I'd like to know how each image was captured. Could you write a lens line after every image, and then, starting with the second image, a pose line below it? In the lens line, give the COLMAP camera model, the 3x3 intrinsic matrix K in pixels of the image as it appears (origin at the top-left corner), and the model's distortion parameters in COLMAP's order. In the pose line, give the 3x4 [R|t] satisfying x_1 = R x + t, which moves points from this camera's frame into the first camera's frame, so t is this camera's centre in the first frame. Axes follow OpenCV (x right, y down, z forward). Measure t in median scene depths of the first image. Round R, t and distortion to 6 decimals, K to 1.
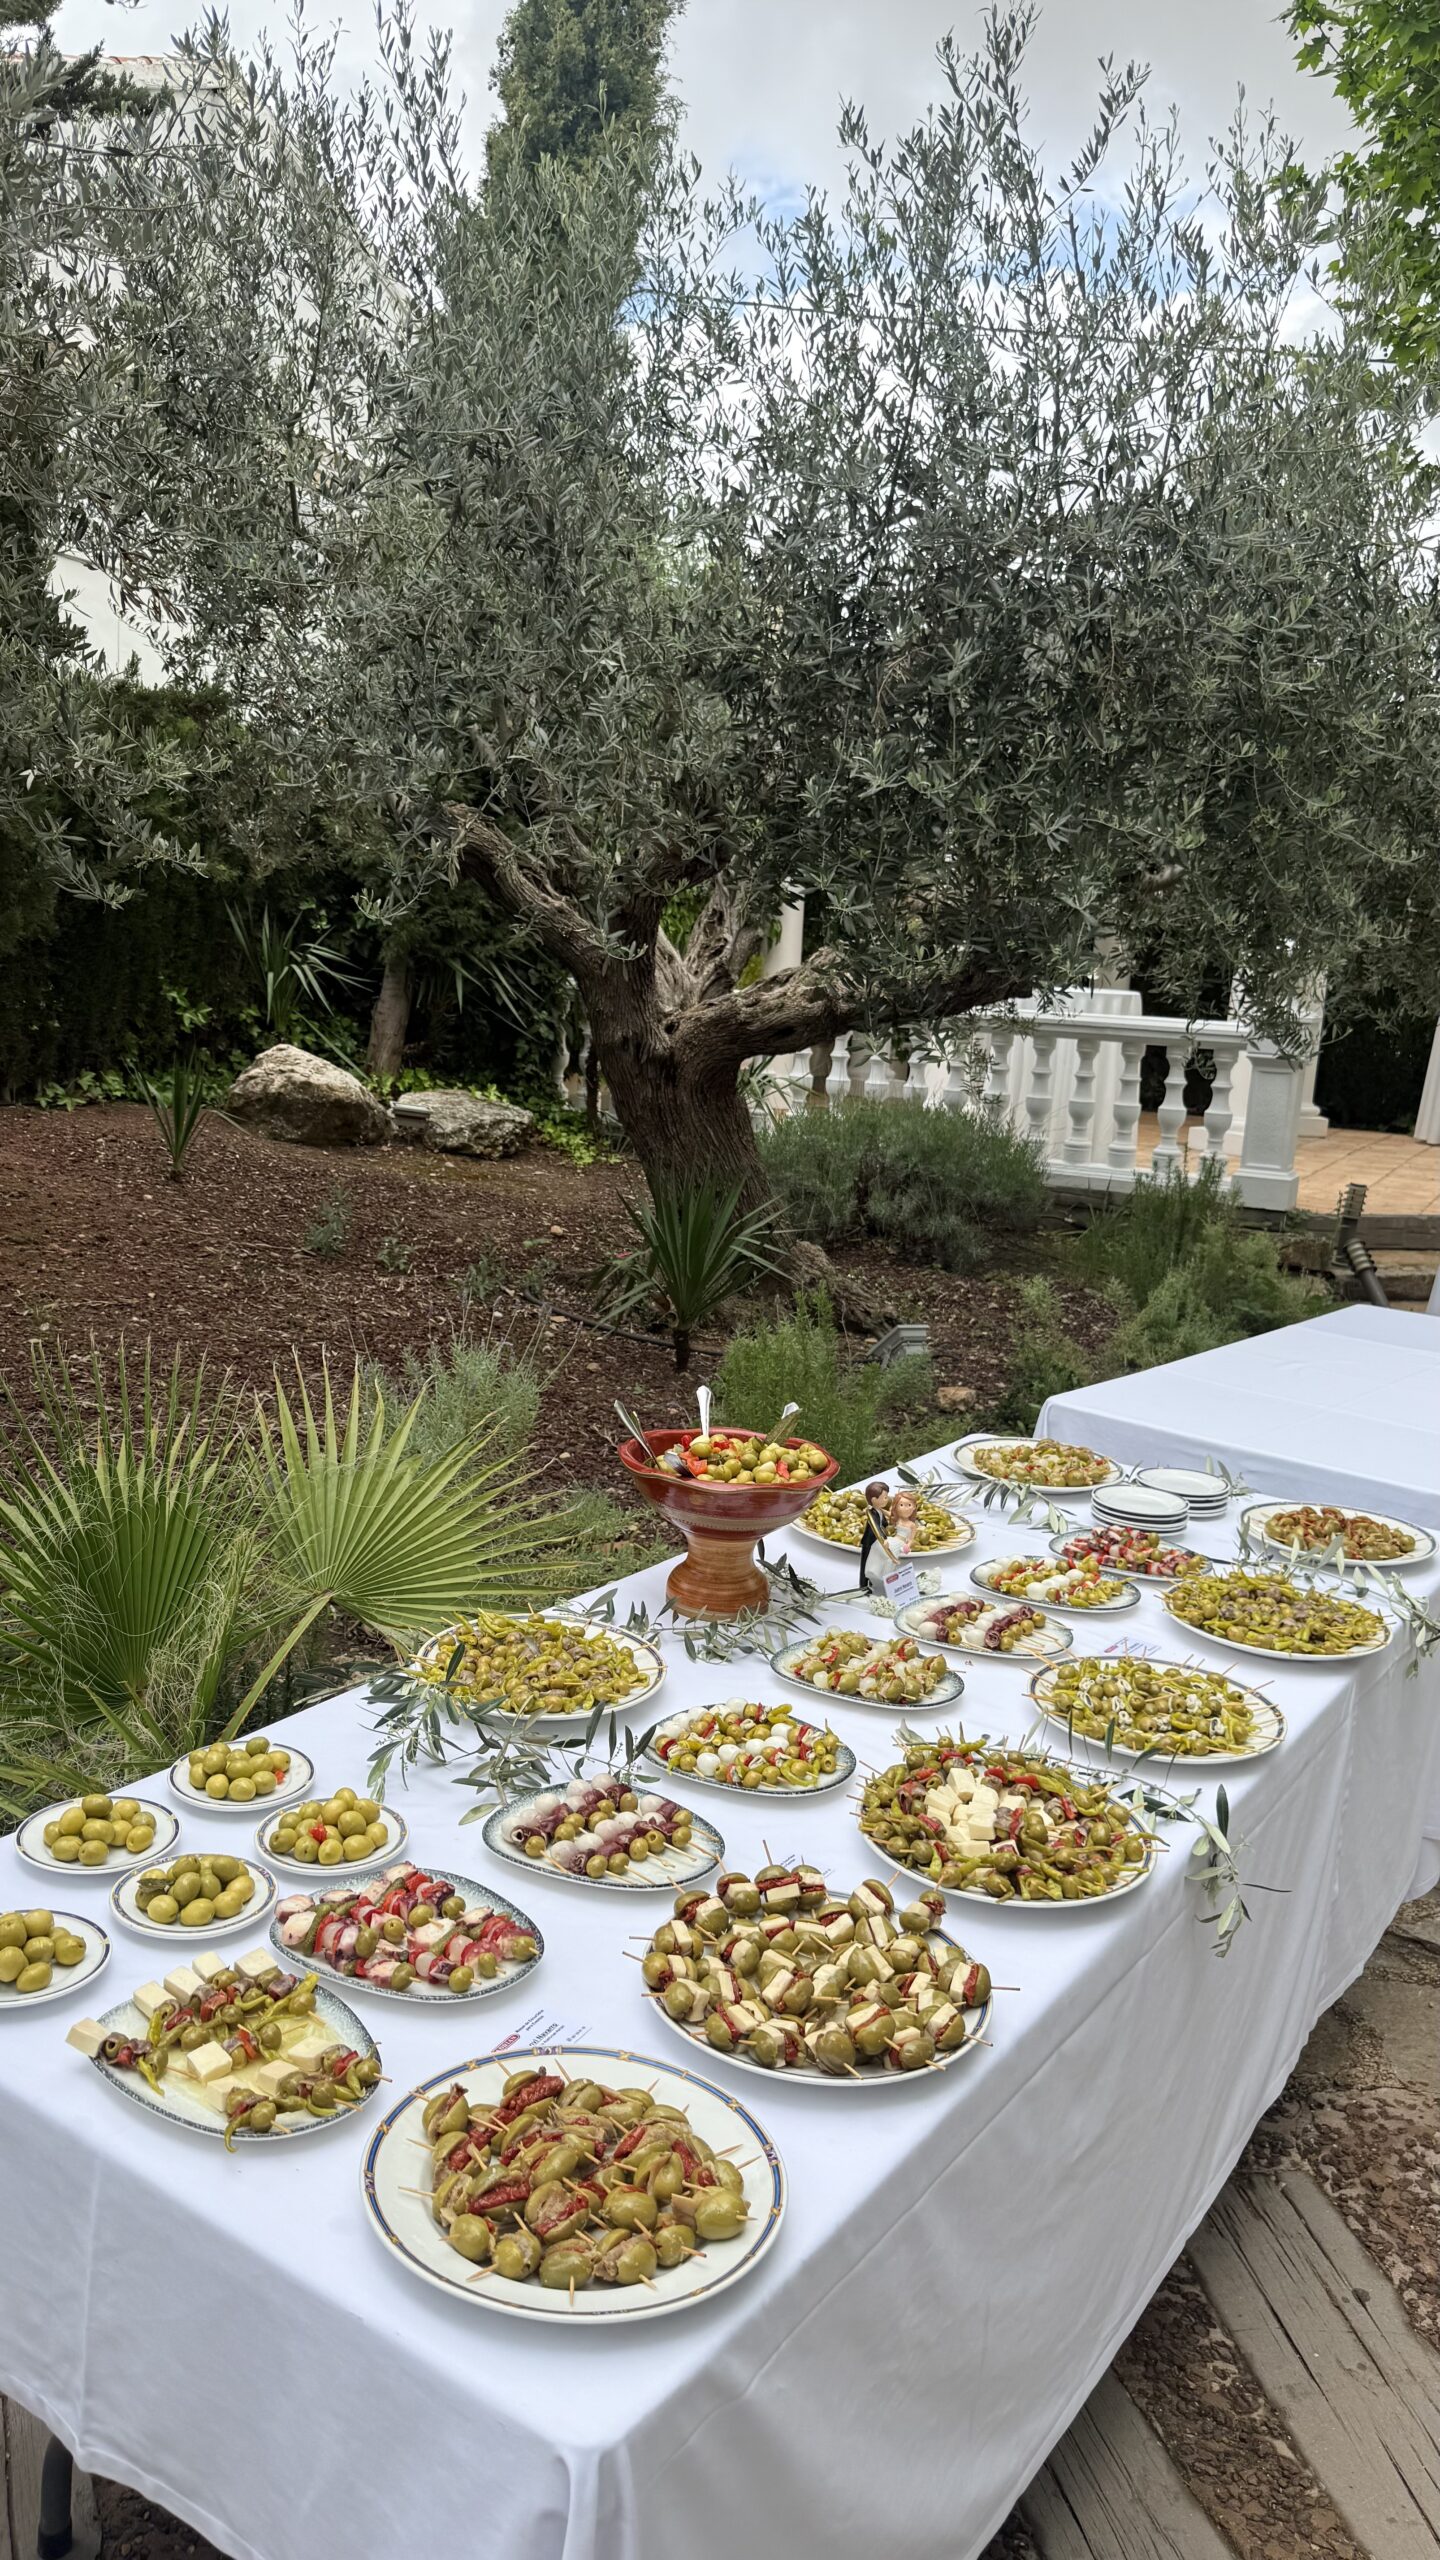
lens RADIAL K [[1782.6, 0, 686.1], [0, 1782.6, 1270.9], [0, 0, 1]] dist [0.108962, -0.128175]
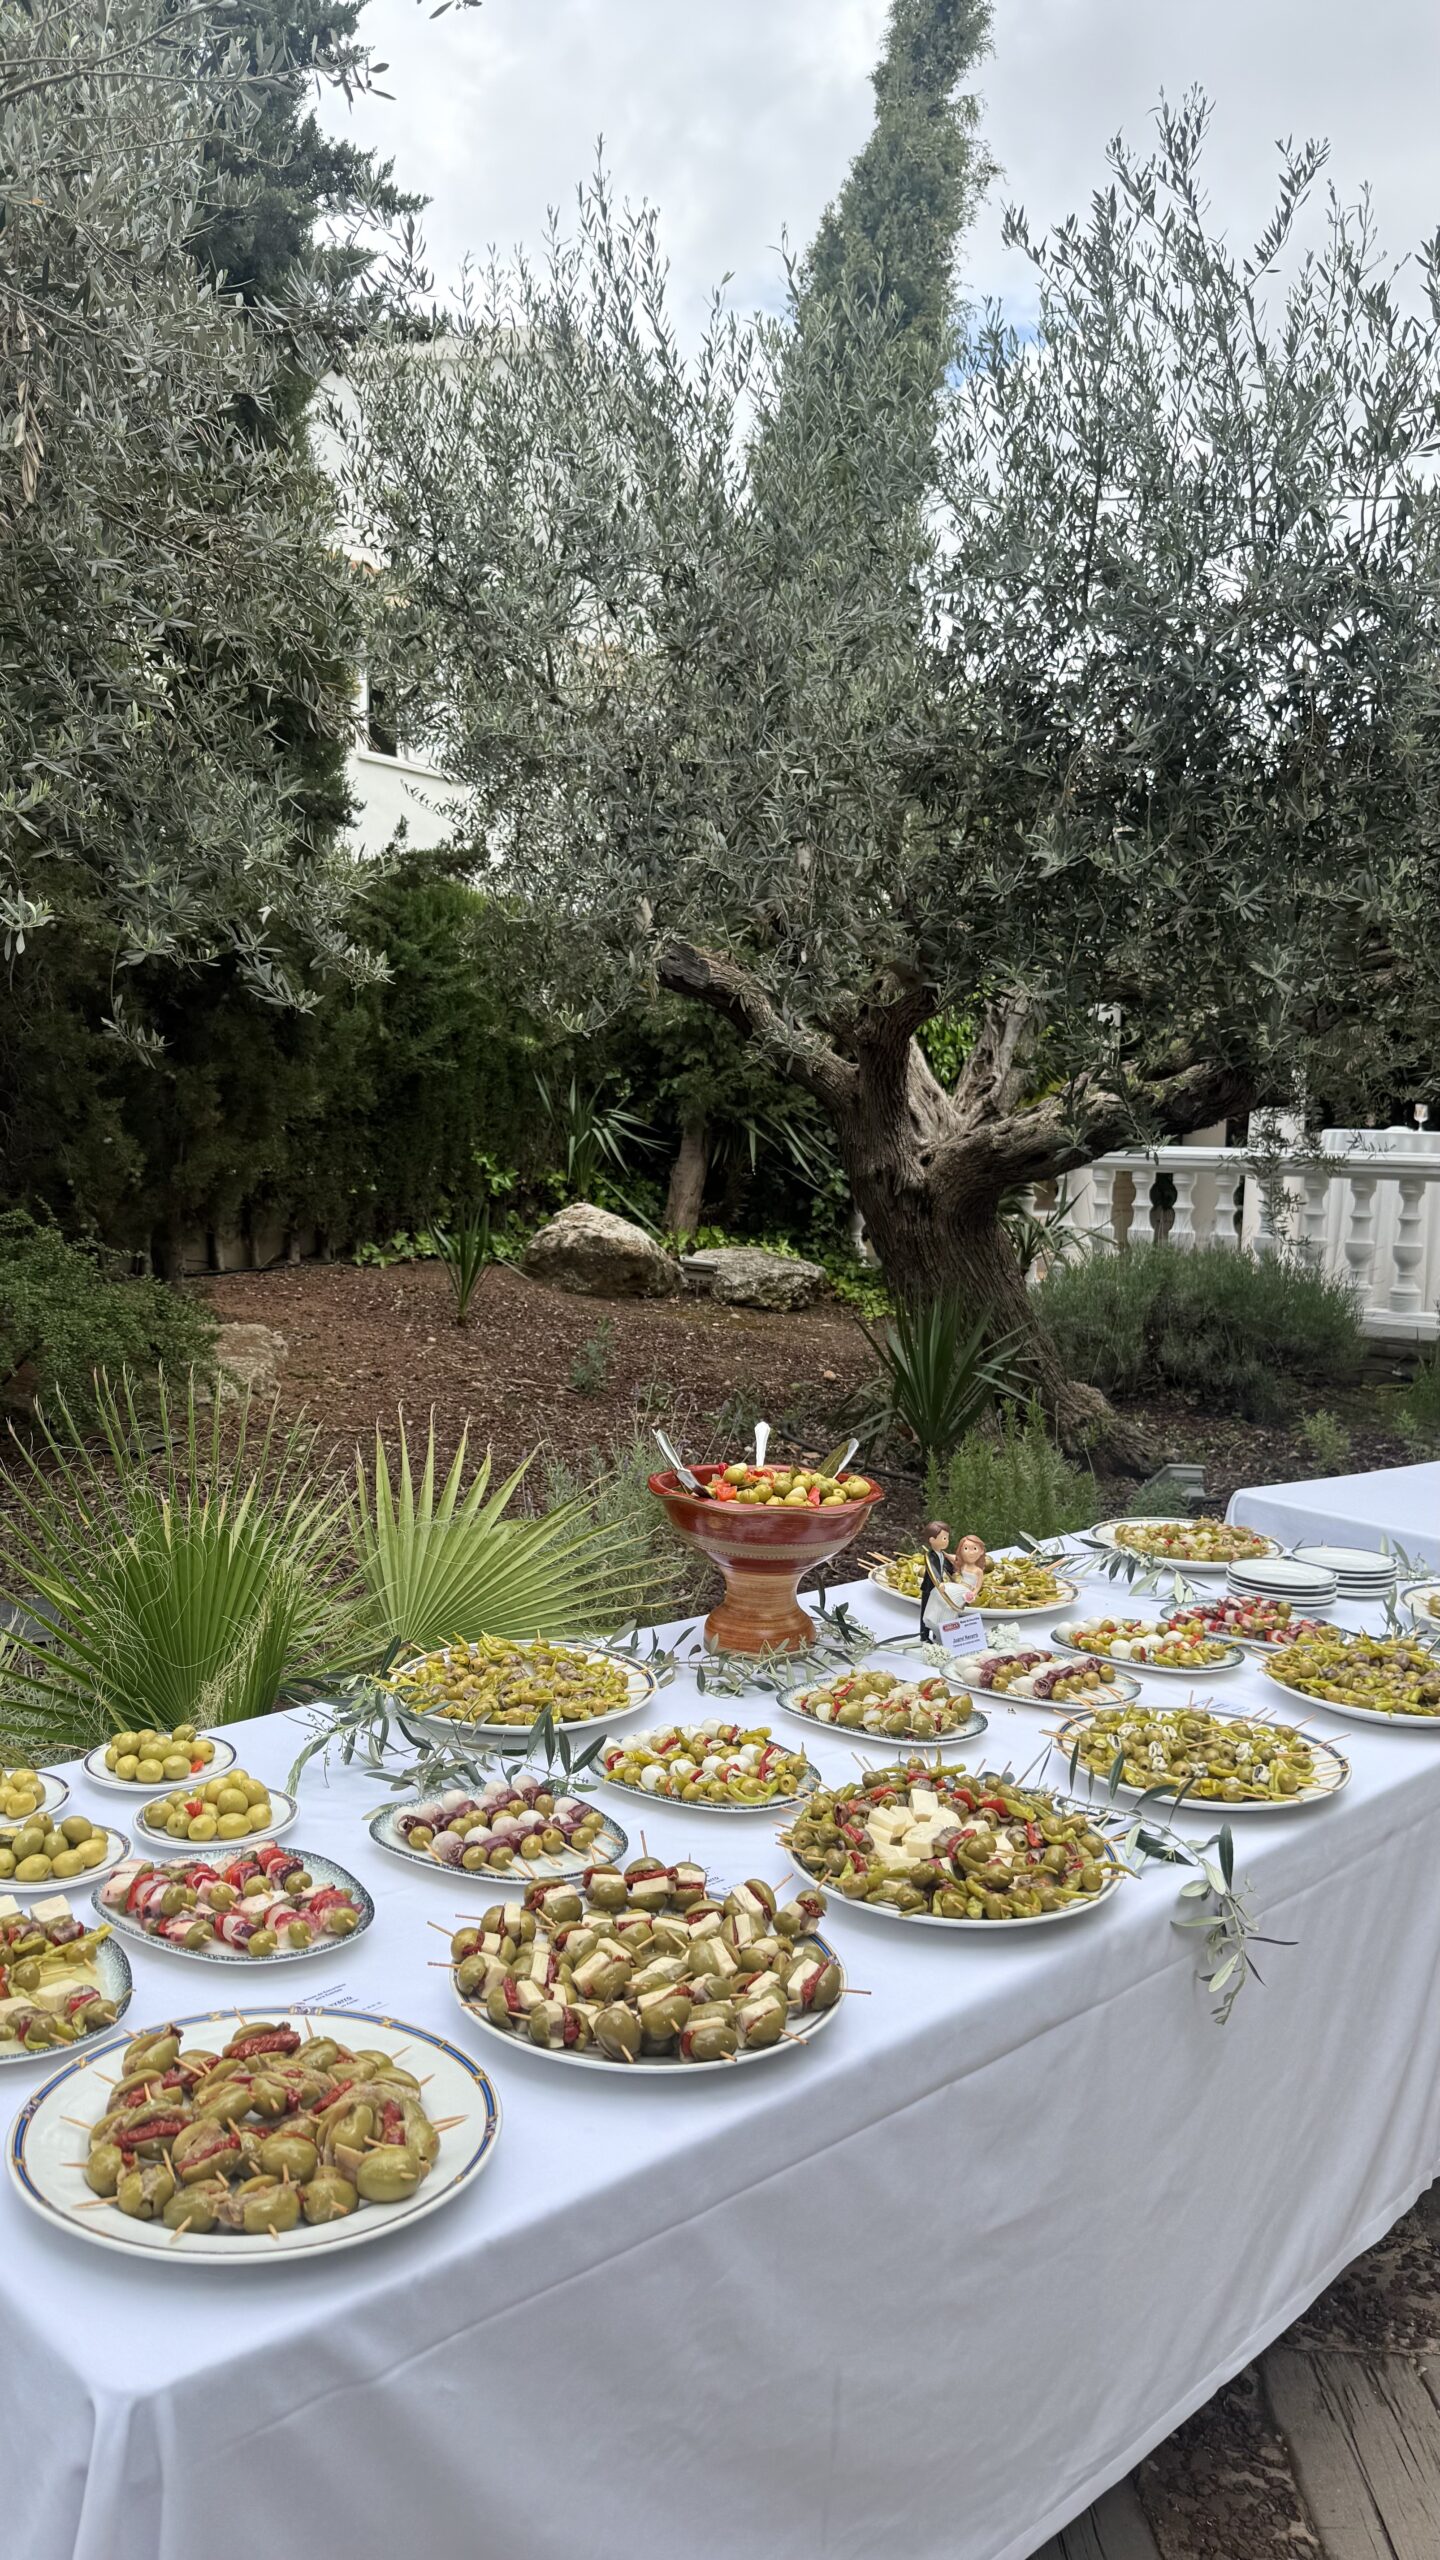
lens RADIAL K [[1774.5, 0, 711.9], [0, 1774.5, 1277.8], [0, 0, 1]] dist [0.111324, -0.134190]
pose [[0.982066, -0.011734, -0.188173, 0.164442], [-0.008027, 0.994554, -0.103912, 0.087914], [0.188367, 0.103559, 0.976623, 0.066432]]
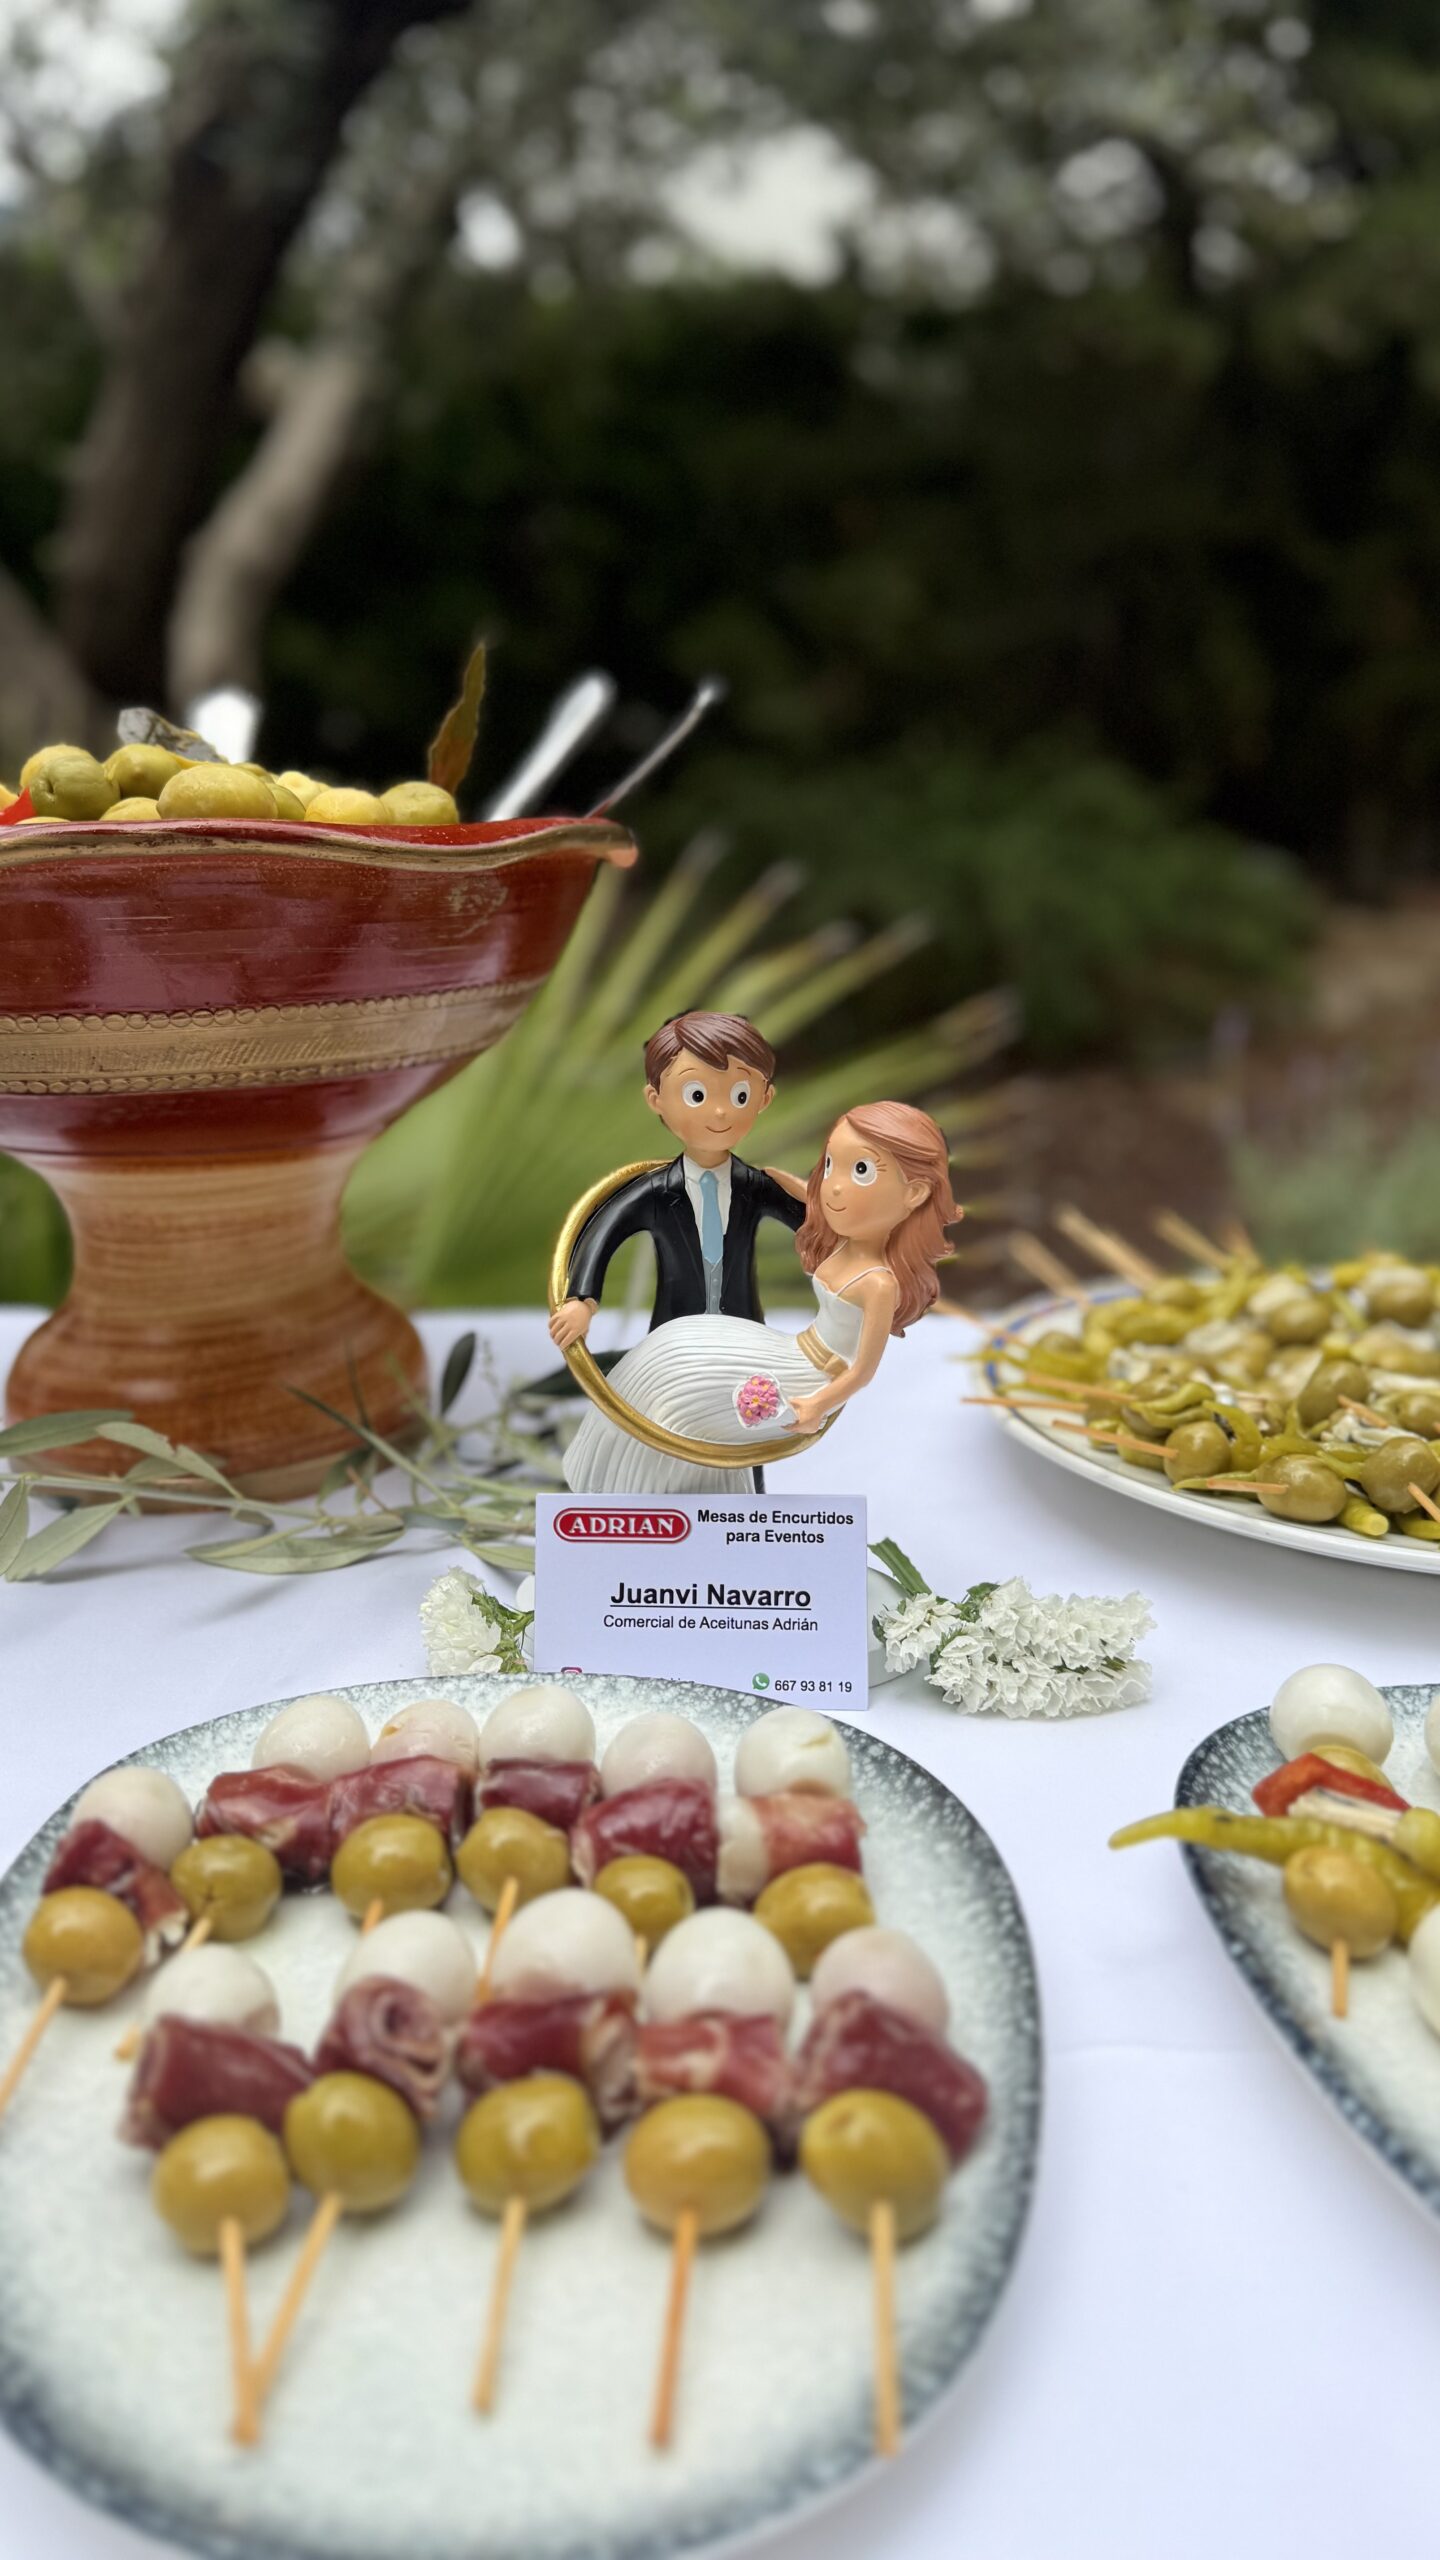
lens RADIAL K [[1820.5, 0, 720.0], [0, 1820.5, 1280.0], [0, 0, 1]] dist [0.179190, -0.448175]
pose [[0.549885, 0.148875, -0.821865, 0.260794], [-0.104098, 0.988530, 0.109417, 0.122080], [0.828728, 0.025388, 0.559076, 0.882179]]
